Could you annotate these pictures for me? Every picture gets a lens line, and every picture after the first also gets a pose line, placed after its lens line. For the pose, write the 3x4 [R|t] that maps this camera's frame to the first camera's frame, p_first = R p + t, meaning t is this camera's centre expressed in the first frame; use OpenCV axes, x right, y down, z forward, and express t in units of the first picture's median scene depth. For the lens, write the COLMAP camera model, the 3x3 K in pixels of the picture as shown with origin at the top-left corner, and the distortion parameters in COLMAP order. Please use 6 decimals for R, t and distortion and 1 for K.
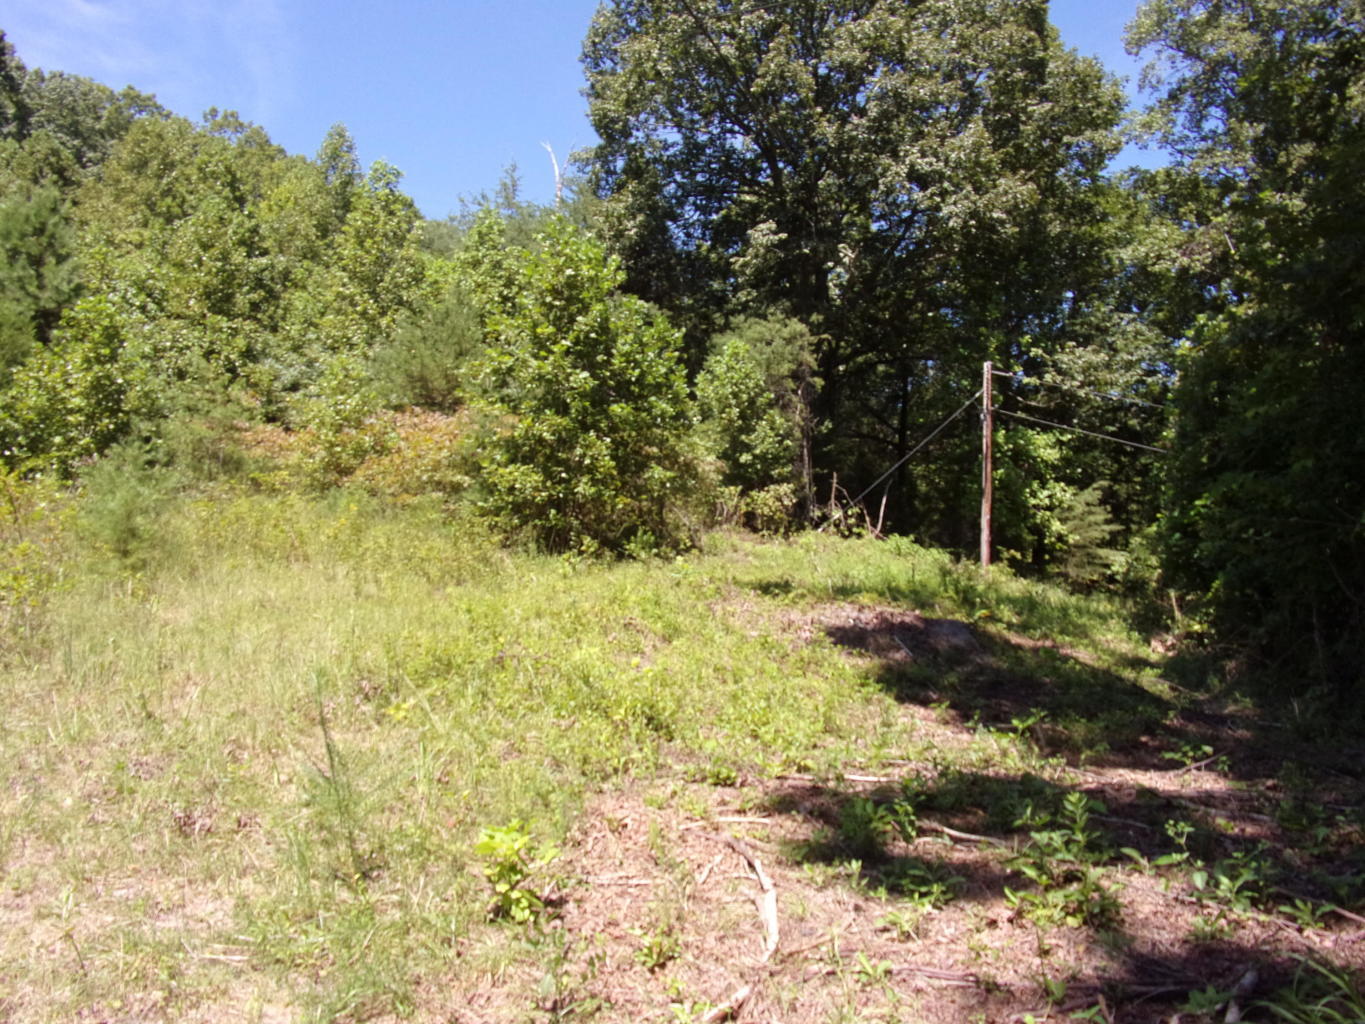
lens RADIAL K [[1058.3, 0, 682.5], [0, 1058.3, 512.0], [0, 0, 1]] dist [0.001709, 0.004414]
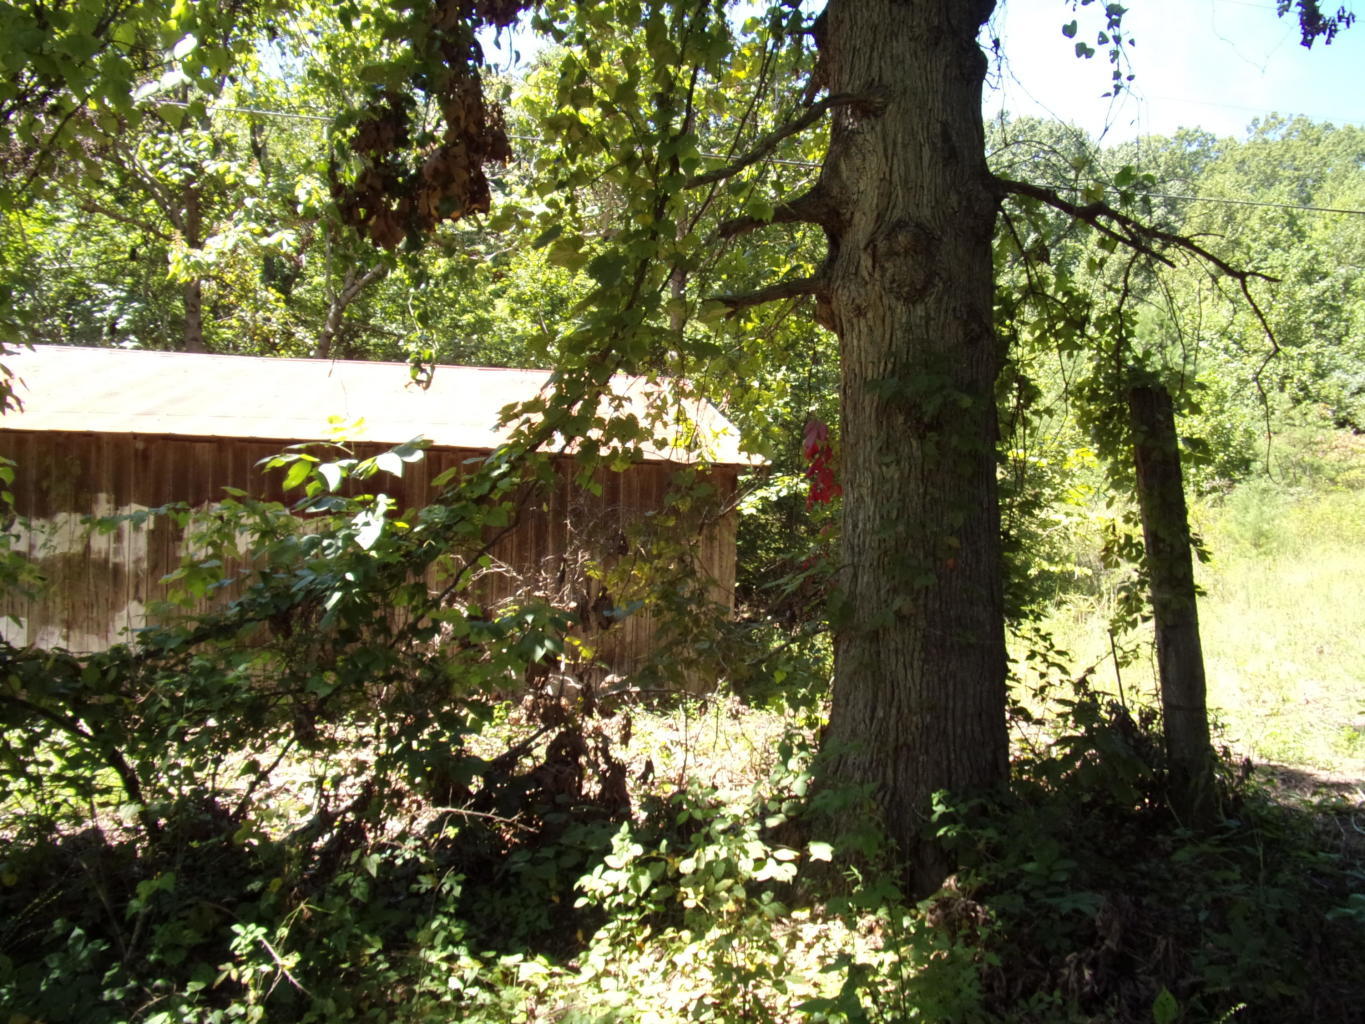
lens RADIAL K [[1045.3, 0, 682.0], [0, 1045.3, 530.0], [0, 0, 1]] dist [0.020641, 0.003862]
pose [[0.590805, -0.049354, -0.805303, 0.135637], [0.083262, 0.996528, 0.000012, -0.028136], [0.802507, -0.067058, 0.592863, -0.341715]]
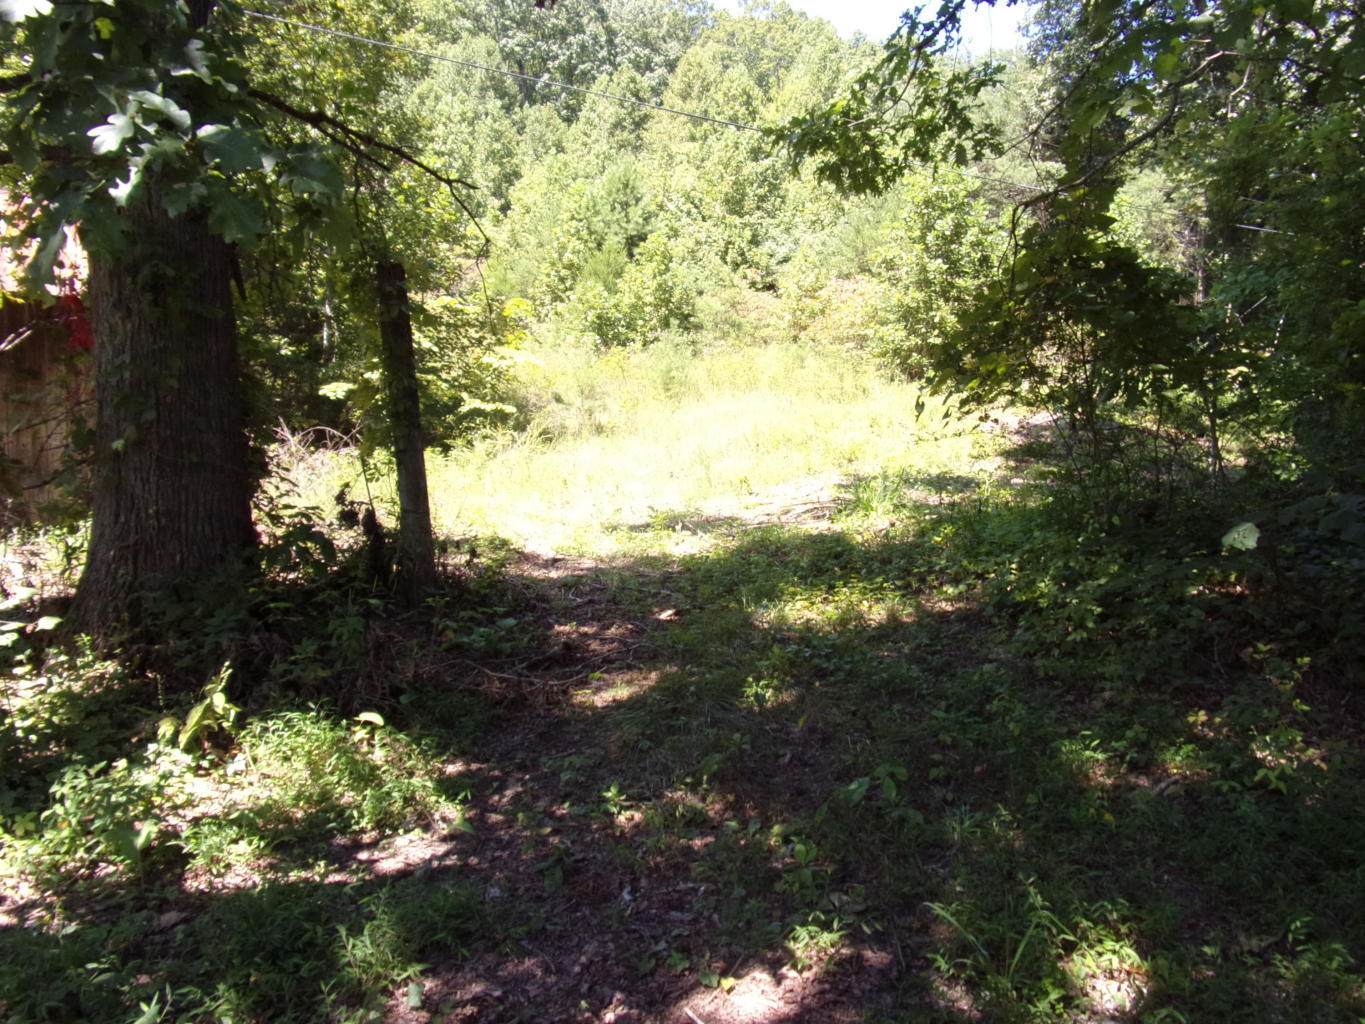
lens RADIAL K [[1058.3, 0, 682.5], [0, 1058.3, 512.0], [0, 0, 1]] dist [0.001709, 0.004414]
pose [[0.874299, 0.041822, -0.483583, 0.218689], [0.043628, 0.985478, 0.164105, -0.027326], [0.483424, -0.164575, 0.859777, -0.346107]]
